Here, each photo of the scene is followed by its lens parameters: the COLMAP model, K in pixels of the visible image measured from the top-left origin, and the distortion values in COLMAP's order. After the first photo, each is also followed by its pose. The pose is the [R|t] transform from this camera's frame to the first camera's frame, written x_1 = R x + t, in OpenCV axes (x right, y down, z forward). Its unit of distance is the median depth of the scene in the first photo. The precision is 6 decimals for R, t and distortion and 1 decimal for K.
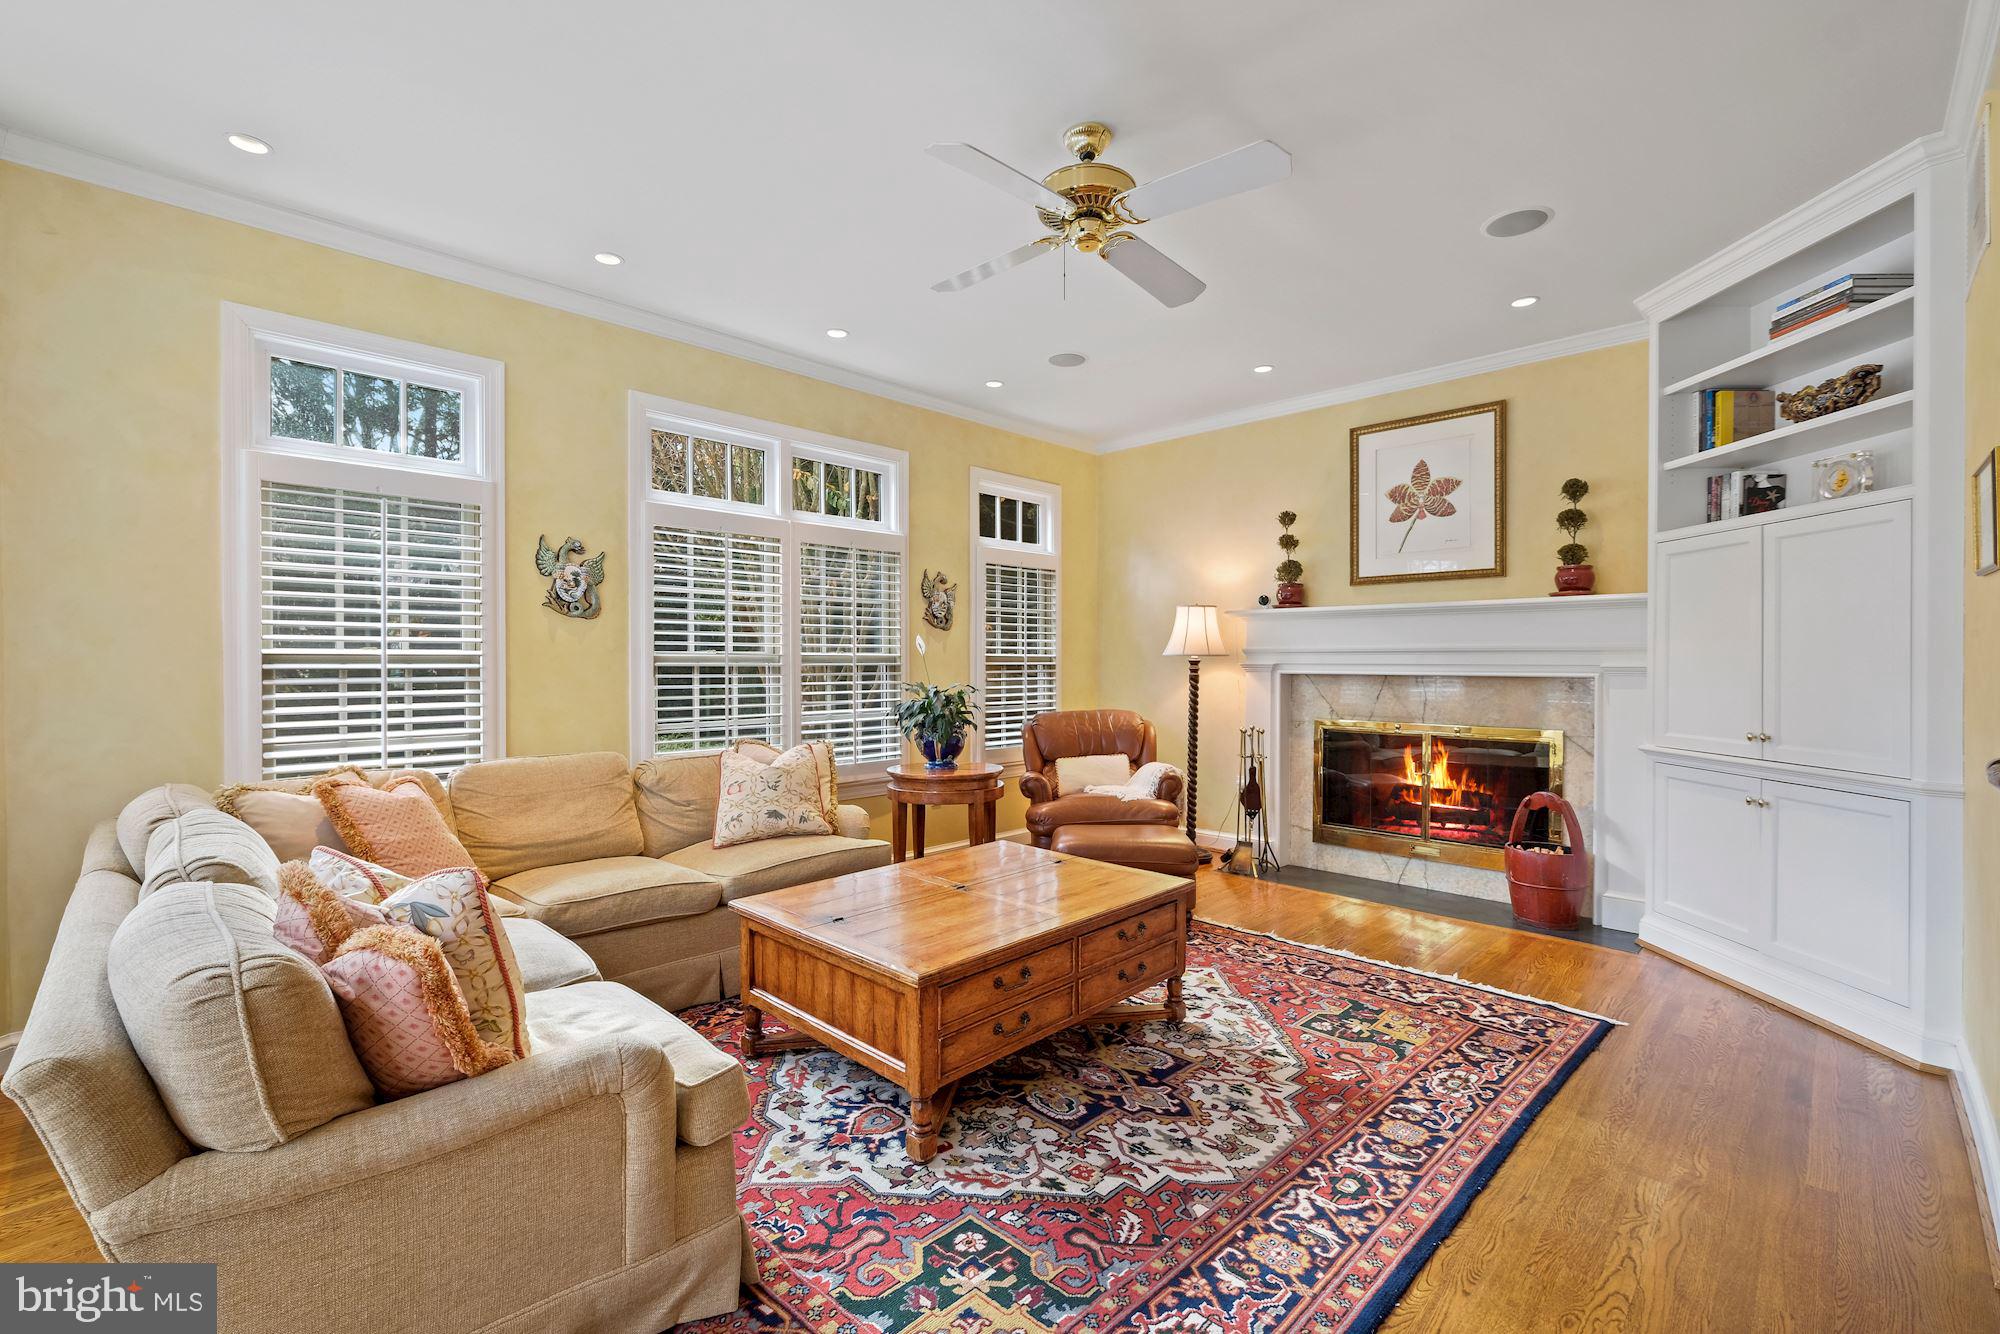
lens RADIAL K [[877.6, 0, 1008.0], [0, 877.6, 667.7], [0, 0, 1]] dist [-0.004723, 0.001089]
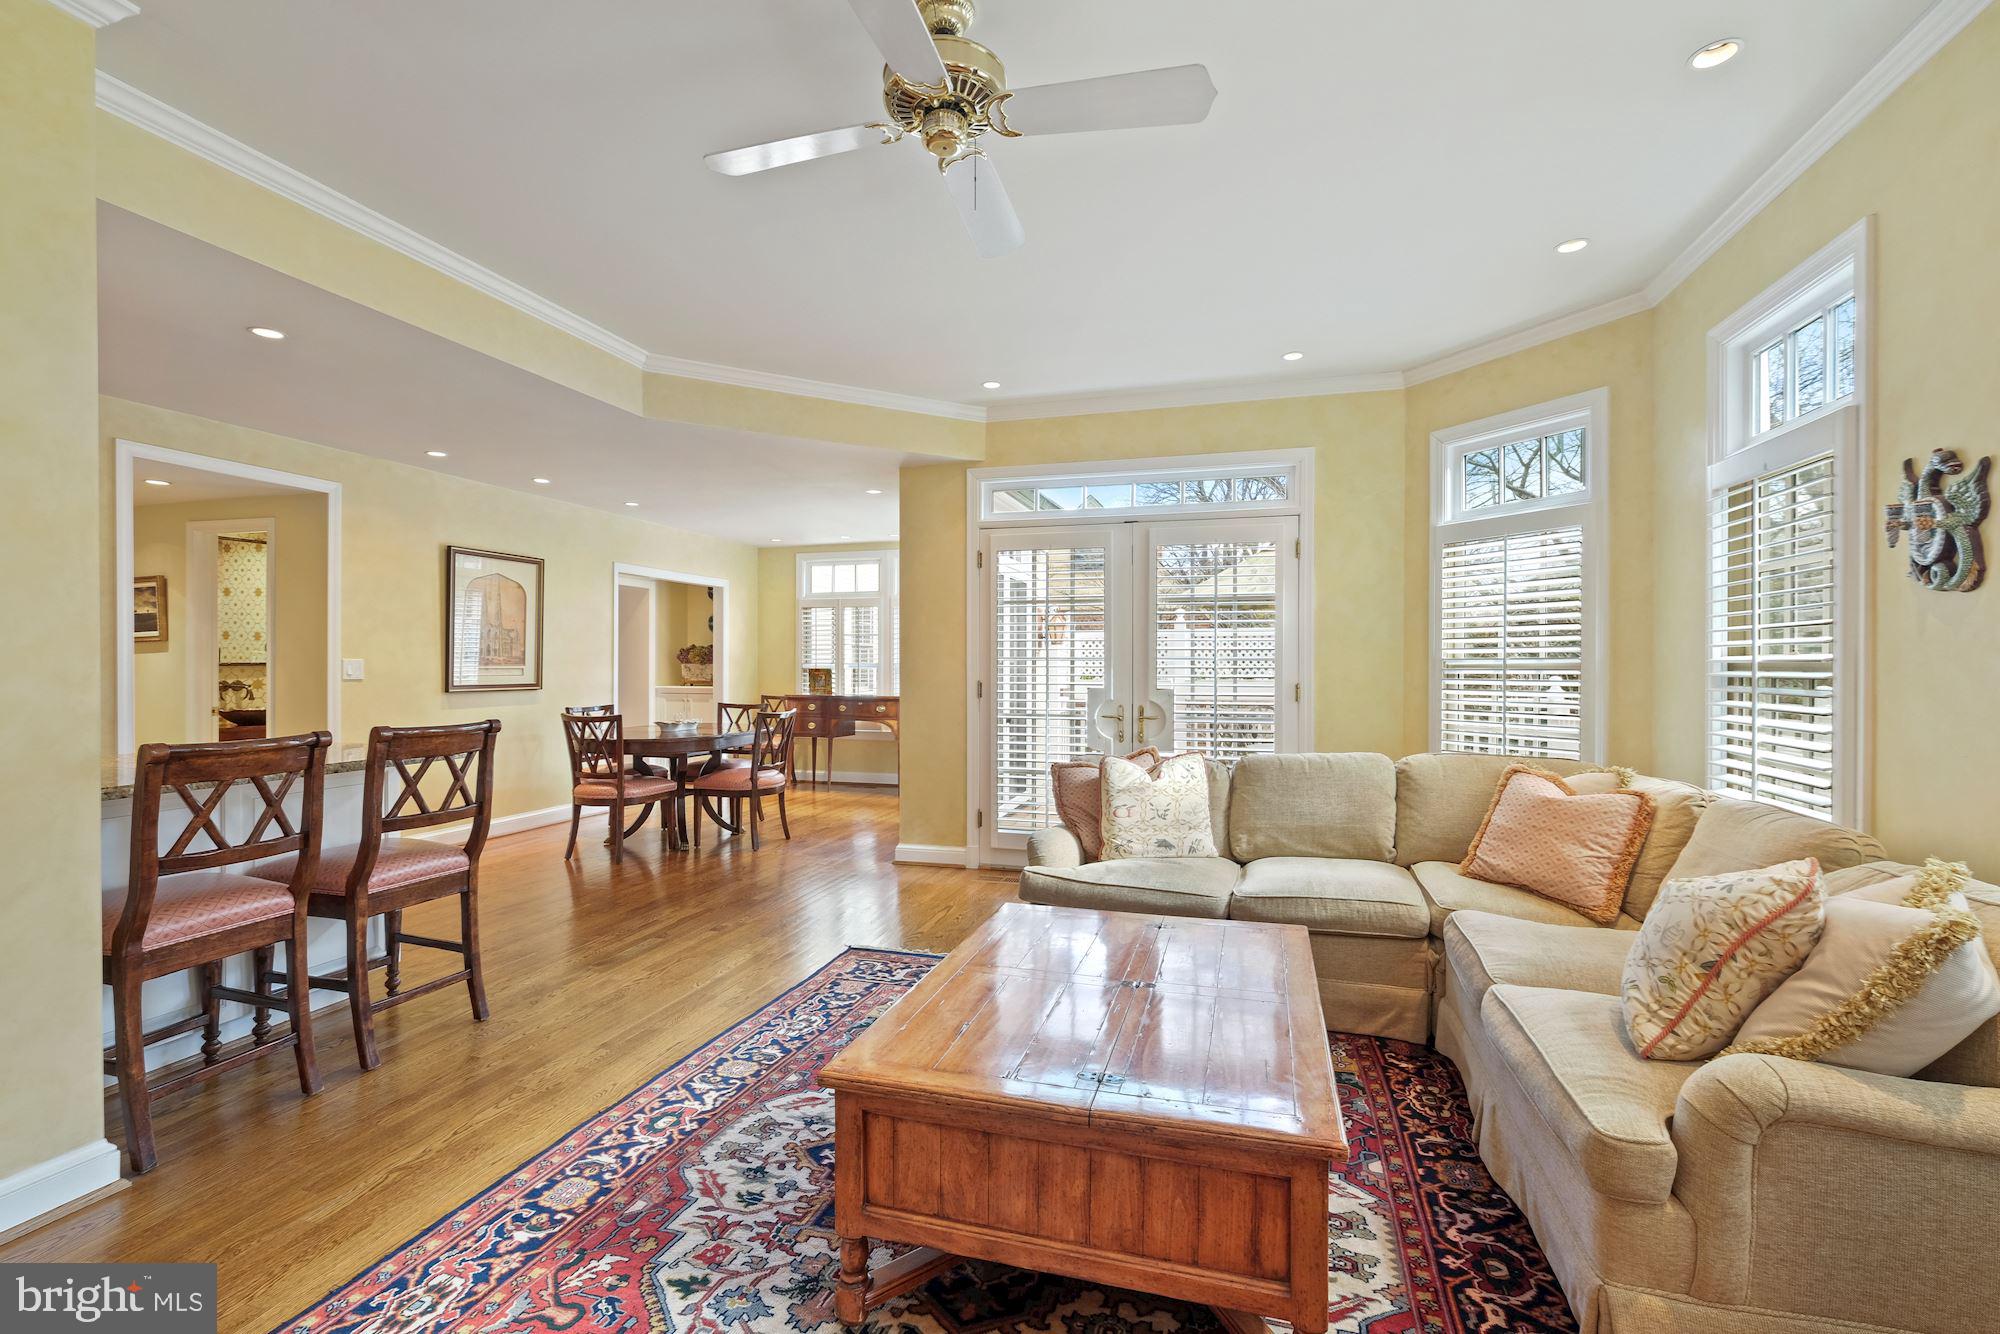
lens RADIAL K [[877.6, 0, 1017.8], [0, 877.6, 667.3], [0, 0, 1]] dist [-0.004723, 0.001089]
pose [[-0.879618, -0.002535, -0.475675, 0.485163], [-0.005242, 0.999977, 0.004365, -0.015401], [0.475652, 0.006333, -0.879611, 2.043178]]
